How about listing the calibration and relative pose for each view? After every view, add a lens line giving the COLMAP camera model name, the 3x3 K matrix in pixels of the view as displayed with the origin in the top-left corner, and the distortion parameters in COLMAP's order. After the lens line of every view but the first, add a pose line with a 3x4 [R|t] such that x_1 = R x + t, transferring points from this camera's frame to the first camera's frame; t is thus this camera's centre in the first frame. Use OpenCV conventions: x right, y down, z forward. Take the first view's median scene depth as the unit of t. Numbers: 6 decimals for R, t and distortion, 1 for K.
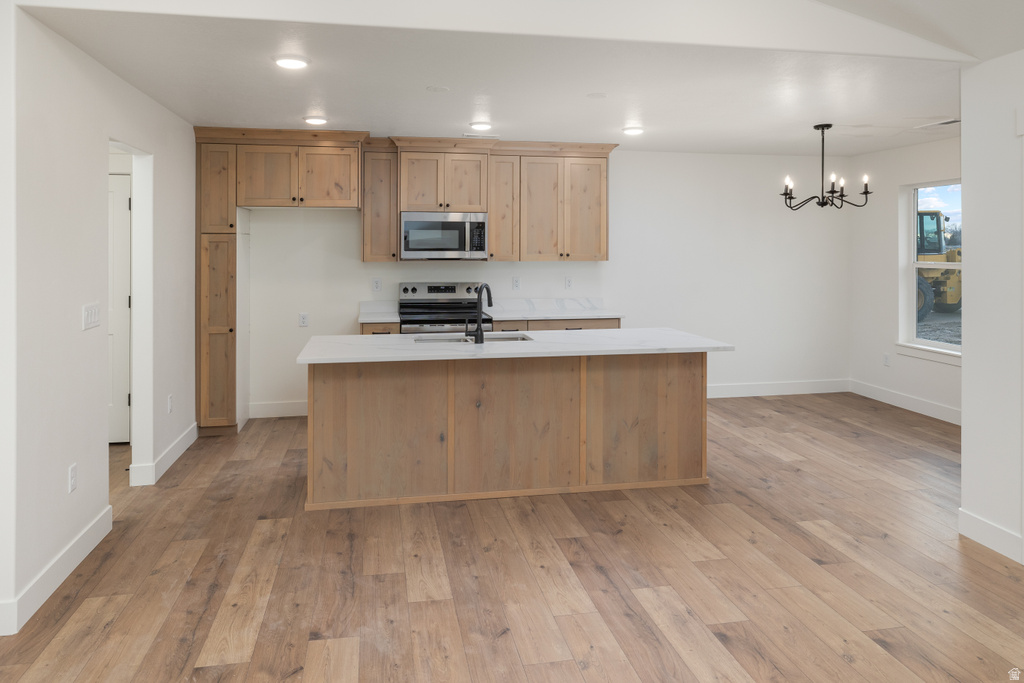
lens RADIAL K [[707.7, 0, 521.0], [0, 707.7, 244.8], [0, 0, 1]] dist [-0.002377, 0.003162]
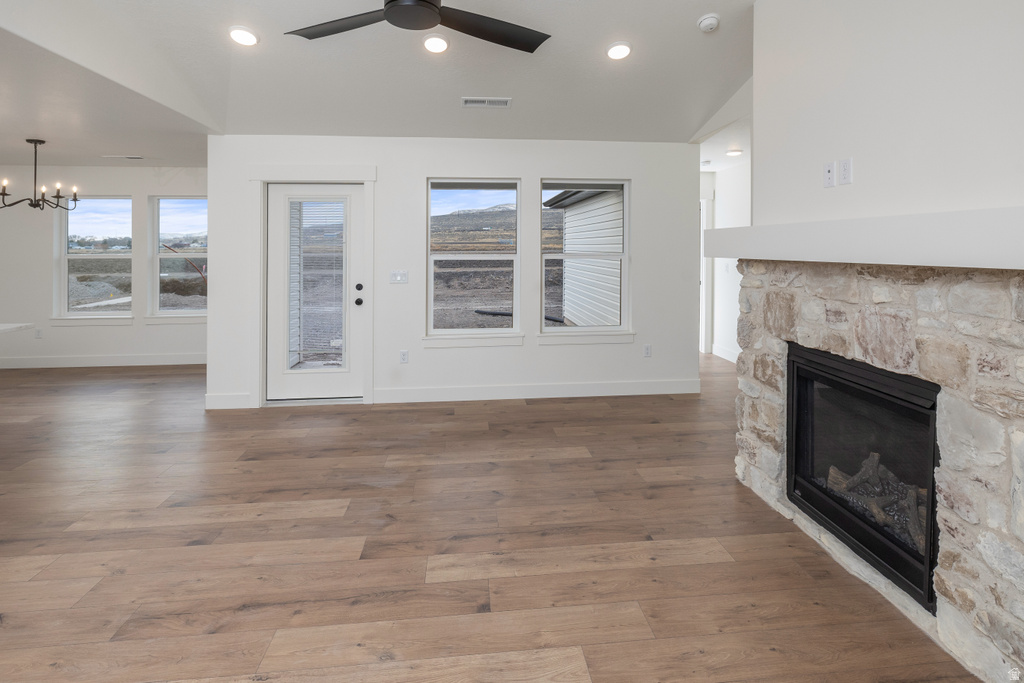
lens RADIAL K [[490.2, 0, 501.5], [0, 490.2, 244.1], [0, 0, 1]] dist [-0.000527, -0.000519]
pose [[0.116214, 0.005026, 0.993211, -0.313570], [0.001362, 0.999985, -0.005219, 0.014191], [-0.993223, 0.001959, 0.116206, 0.111871]]
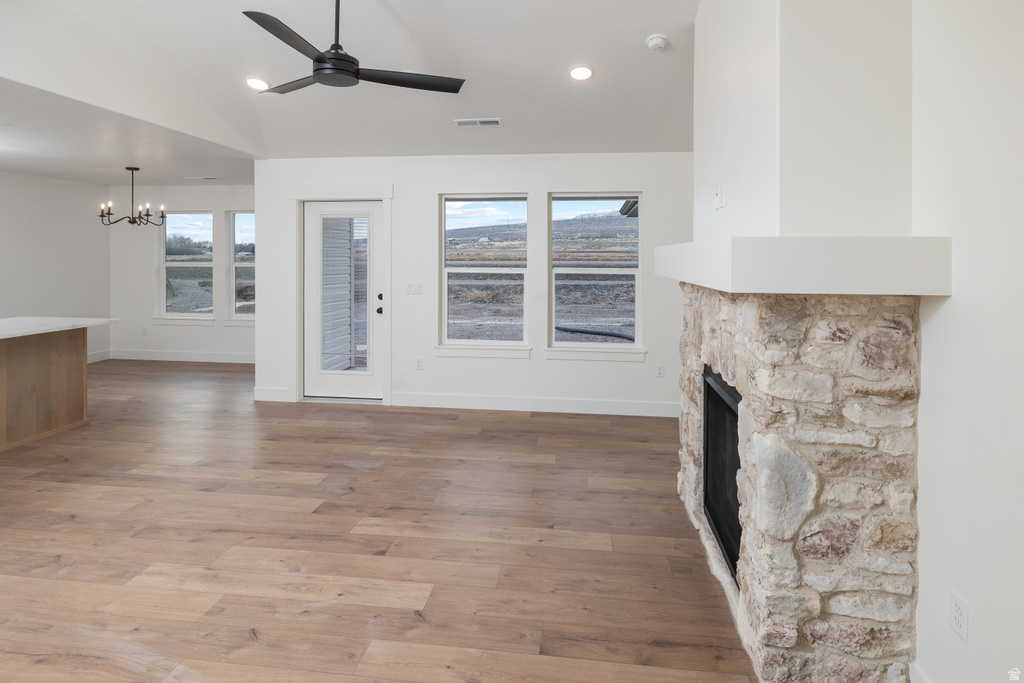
lens RADIAL K [[557.7, 0, 502.9], [0, 557.7, 266.3], [0, 0, 1]] dist [-0.003753, 0.001173]
pose [[0.337920, -0.016445, 0.941031, -0.394422], [-0.006640, 0.999781, 0.019856, 0.004564], [-0.941151, -0.012958, 0.337737, -0.101063]]
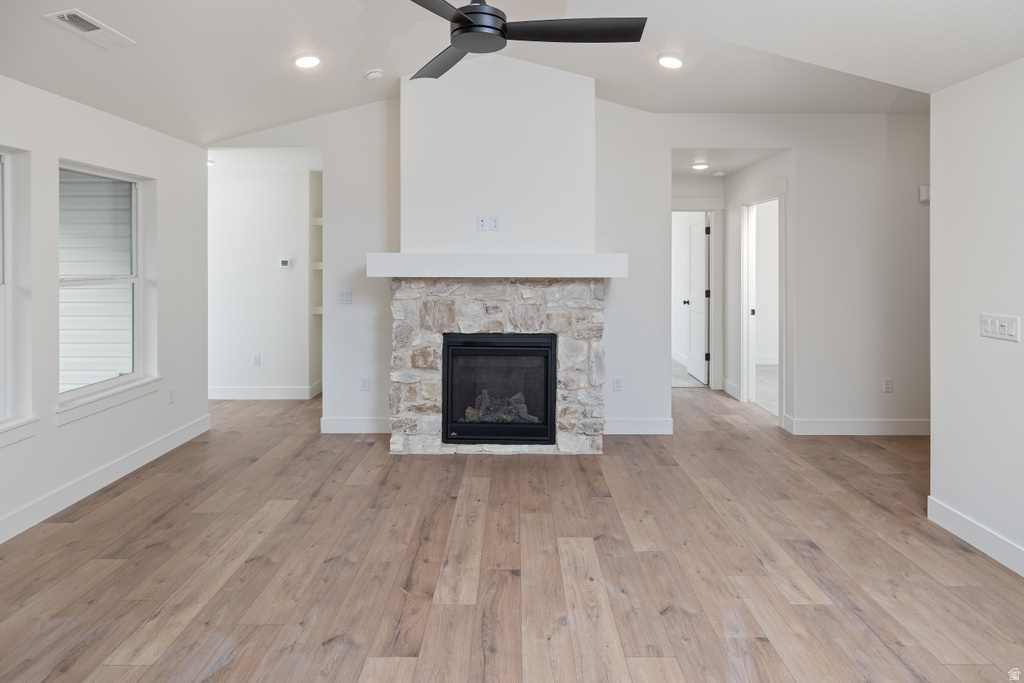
lens RADIAL K [[566.0, 0, 511.5], [0, 566.0, 262.7], [0, 0, 1]] dist [-0.002337, -0.002070]
pose [[-0.979893, -0.005286, 0.199454, -0.060294], [-0.005149, 0.999986, 0.001209, 0.006327], [-0.199458, 0.000158, -0.979906, 0.635838]]
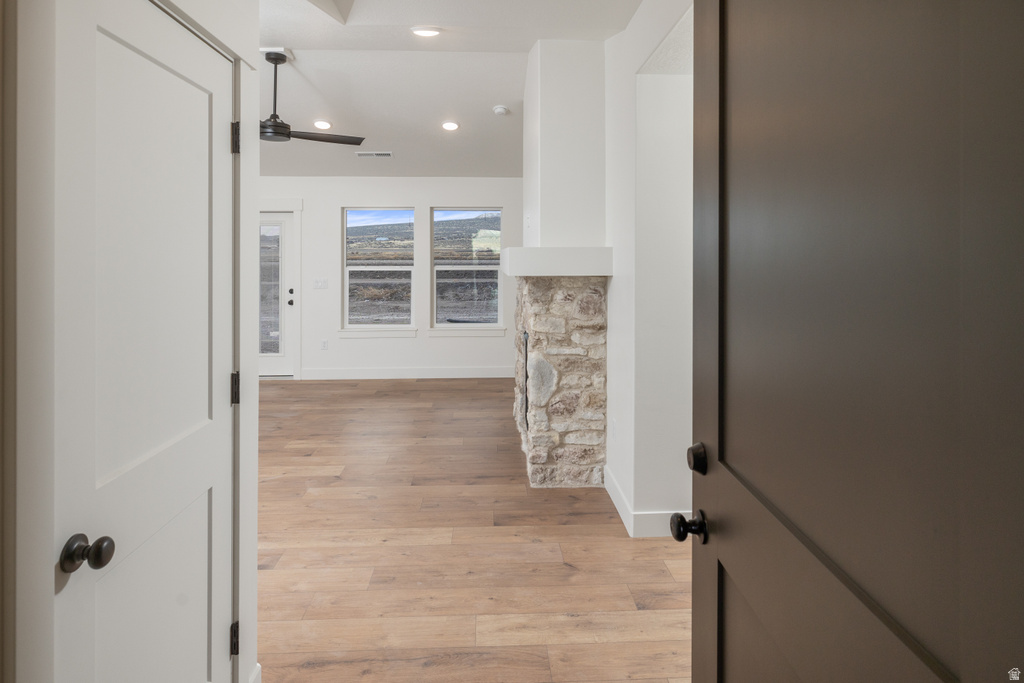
lens RADIAL K [[557.7, 0, 525.8], [0, 557.7, 251.1], [0, 0, 1]] dist [-0.003753, 0.001173]
pose [[0.126524, 0.006851, 0.991940, -0.673520], [-0.000989, 0.999977, -0.006780, 0.001757], [-0.991963, -0.000123, 0.126528, -0.218532]]
